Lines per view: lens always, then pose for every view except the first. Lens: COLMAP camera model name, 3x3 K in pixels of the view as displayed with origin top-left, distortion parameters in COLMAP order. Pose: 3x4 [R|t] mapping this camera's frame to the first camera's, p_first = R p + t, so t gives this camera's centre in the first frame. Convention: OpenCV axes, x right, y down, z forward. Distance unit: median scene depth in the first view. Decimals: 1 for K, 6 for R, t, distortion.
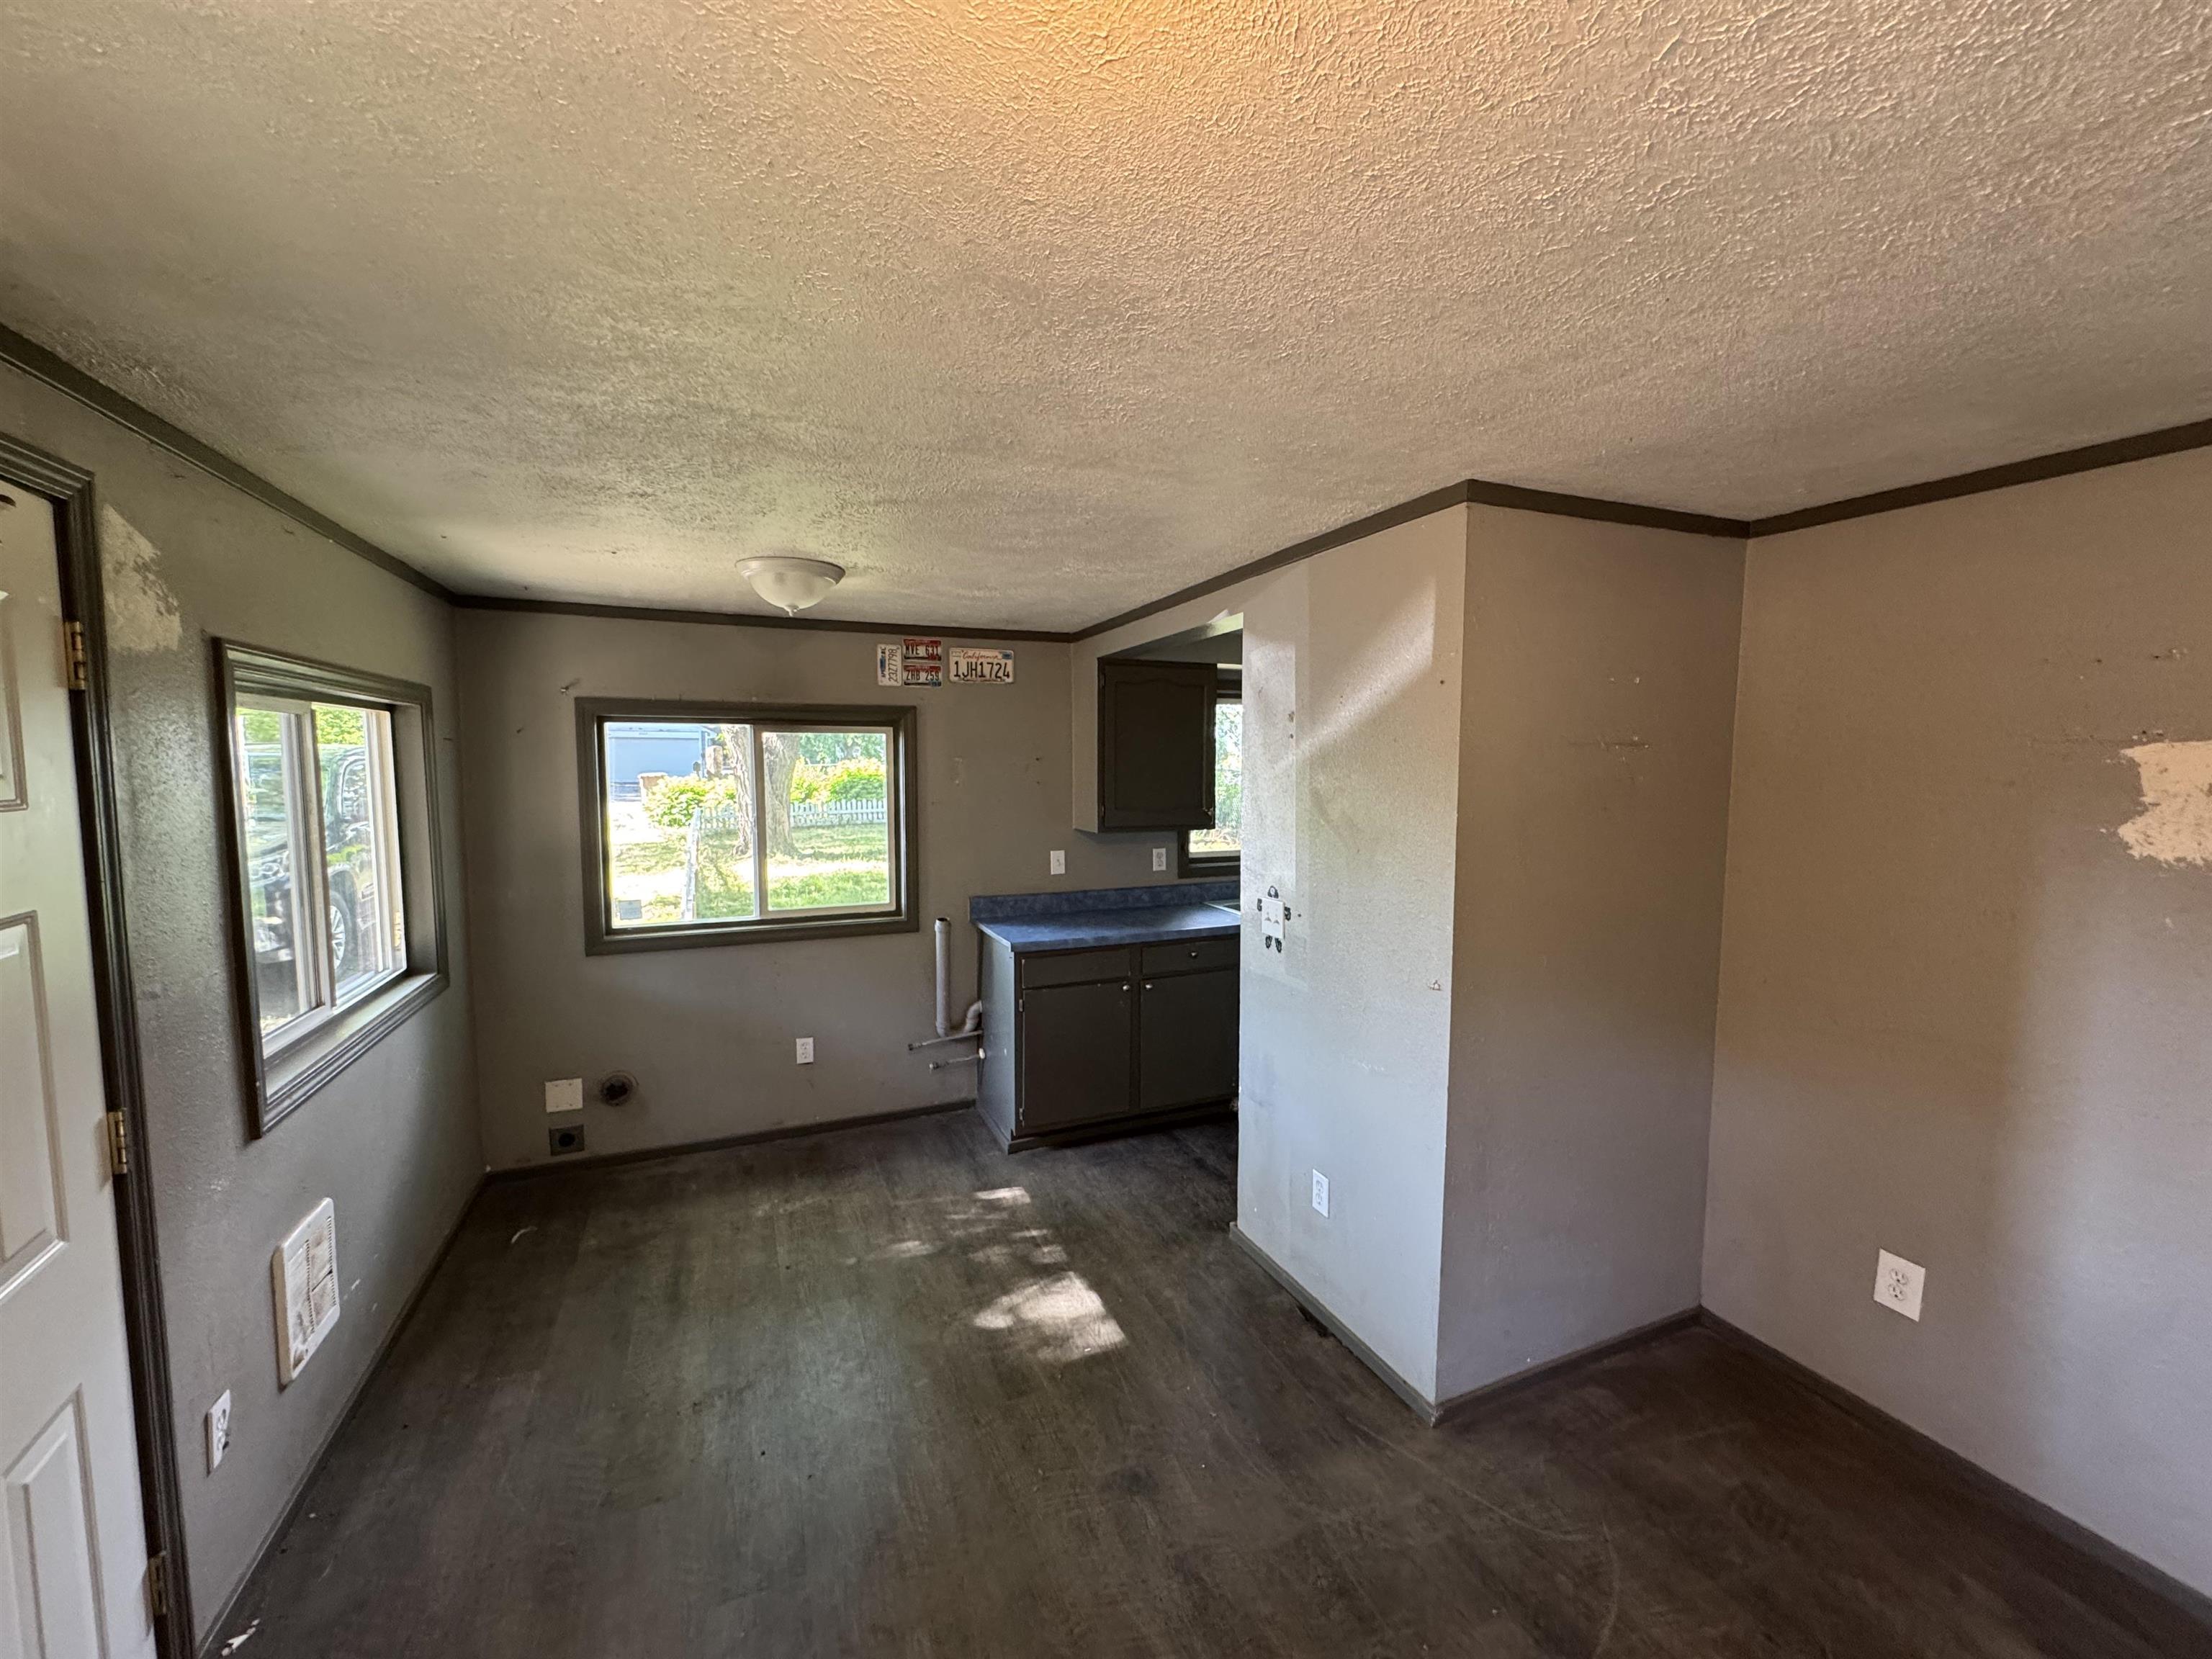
lens RADIAL K [[874.1, 0, 1106.0], [0, 874.1, 829.5], [0, 0, 1]] dist [-0.000407, 0.000202]
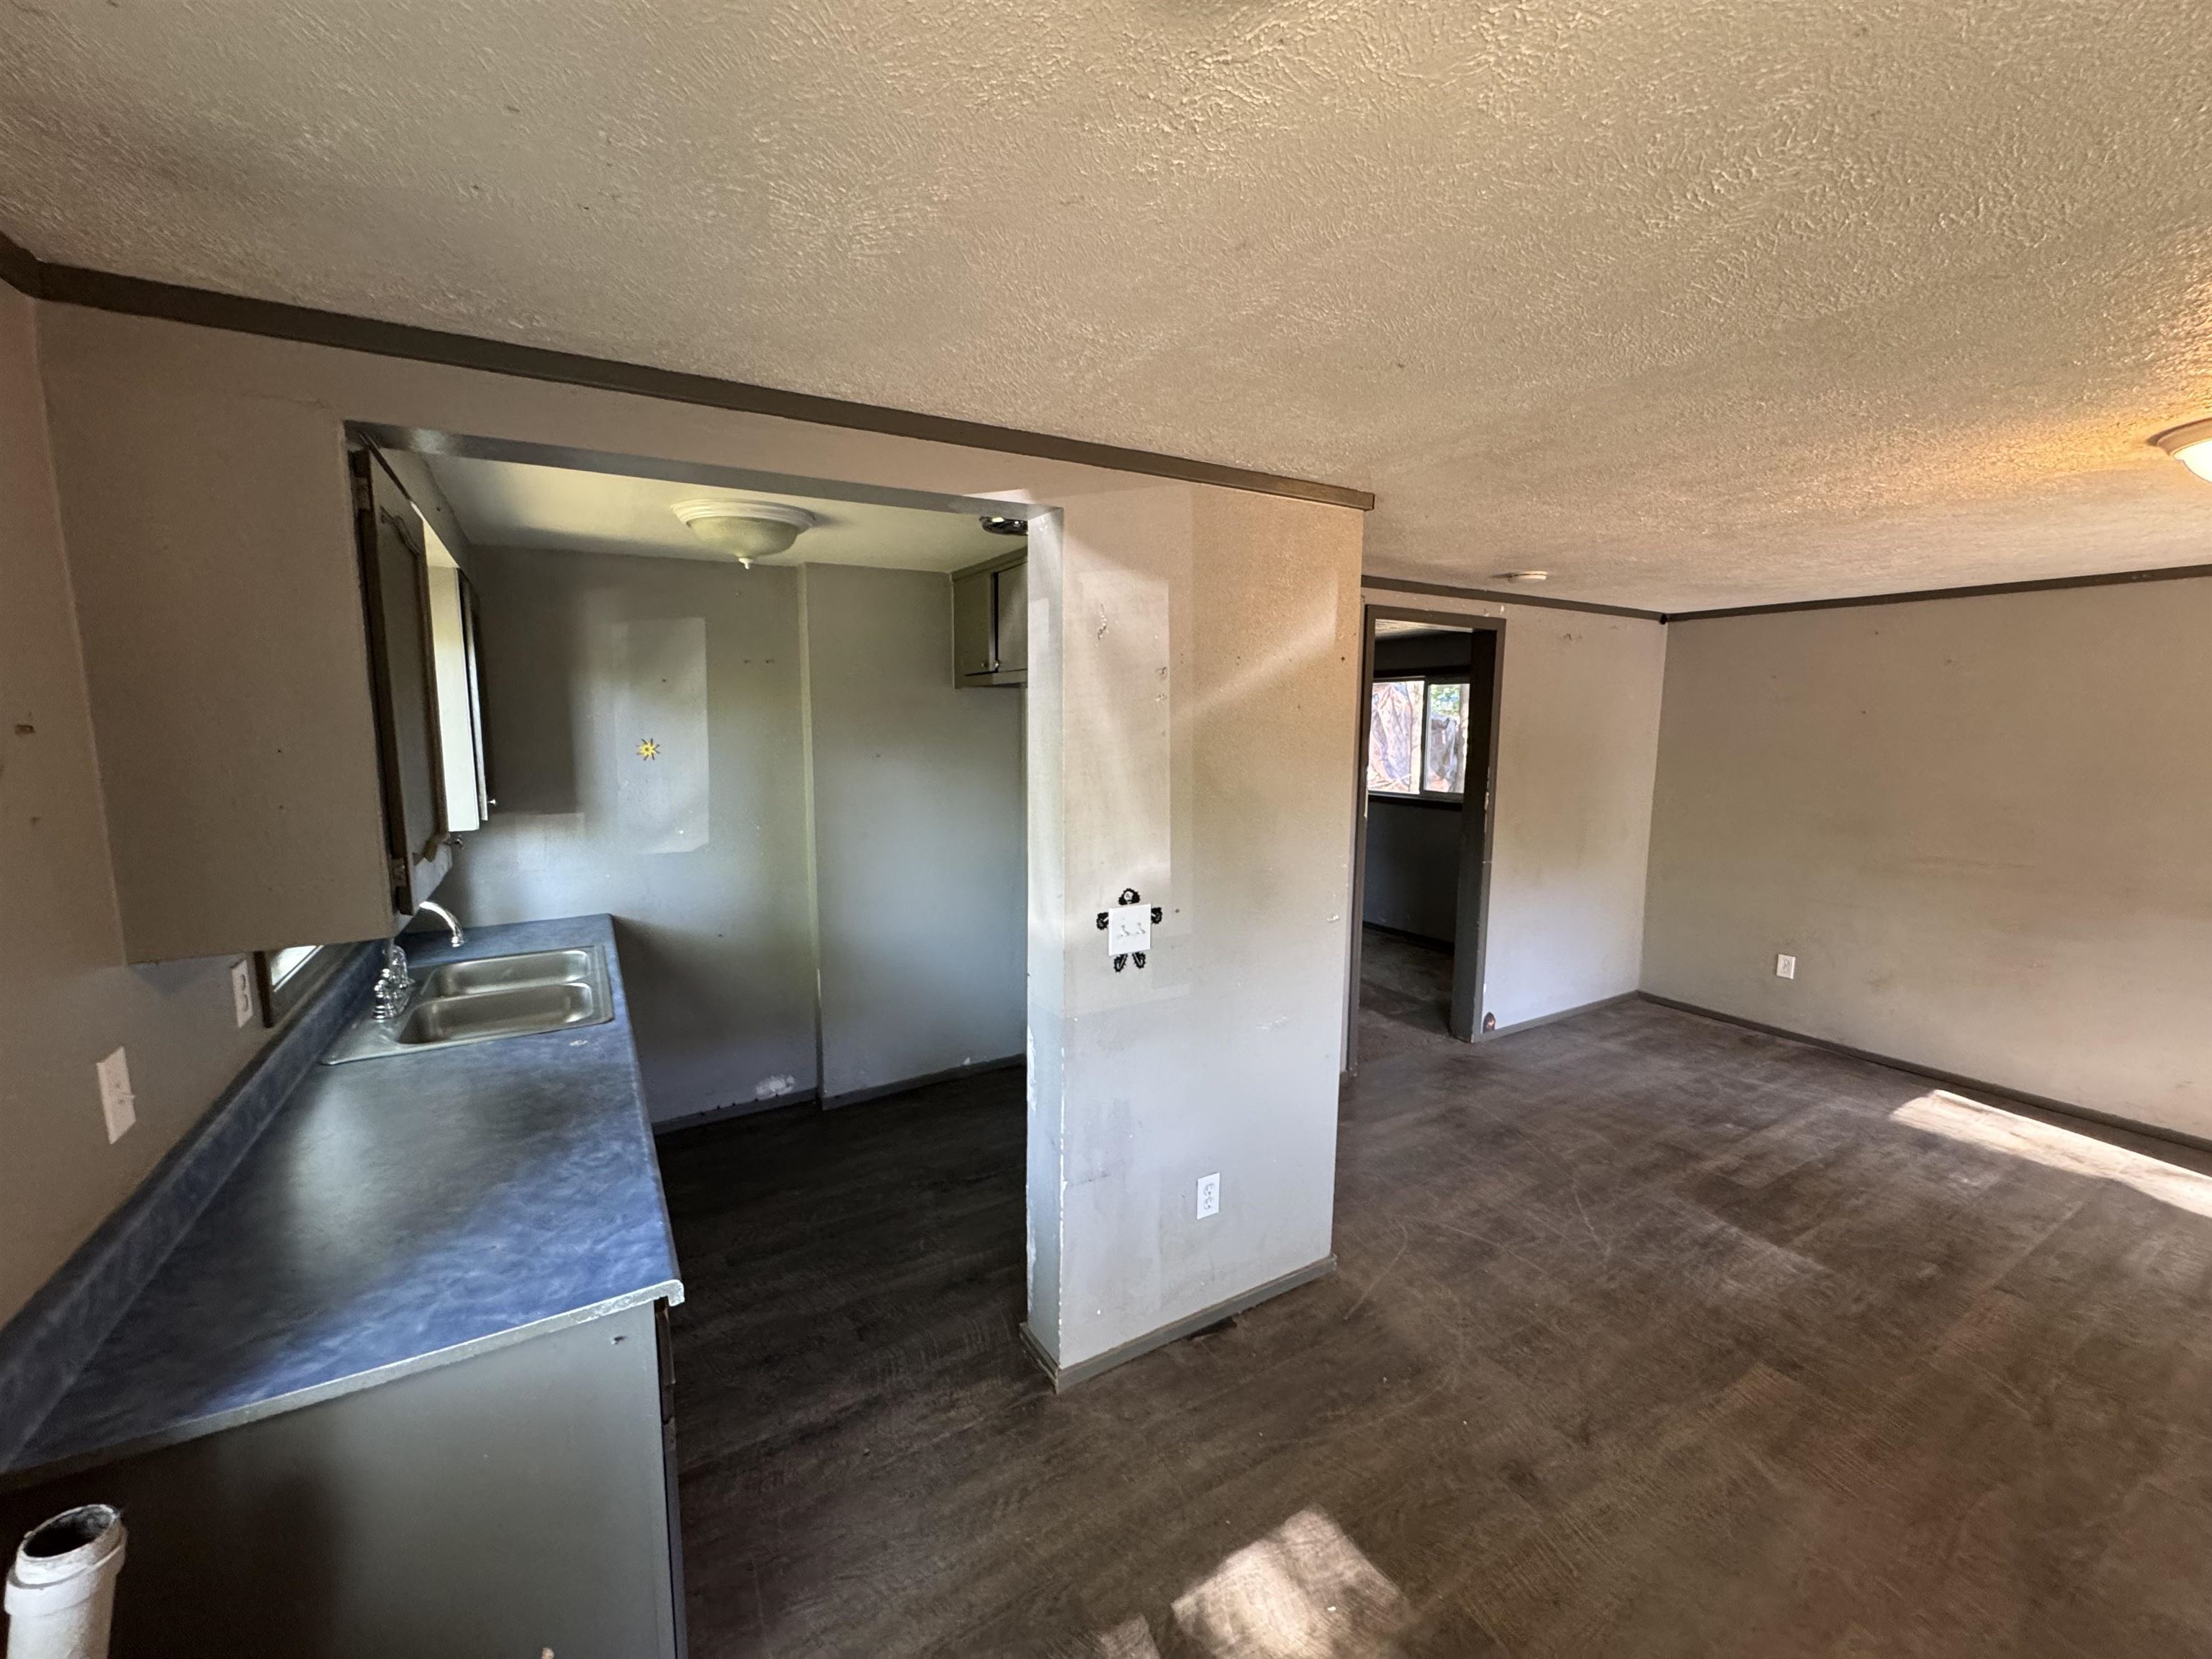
lens RADIAL K [[874.1, 0, 1106.0], [0, 874.1, 829.5], [0, 0, 1]] dist [-0.000407, 0.000202]
pose [[-0.139099, -0.122370, 0.982689, -0.578395], [0.062905, 0.989240, 0.132090, -0.094093], [-0.988279, 0.080190, -0.129904, 1.146393]]
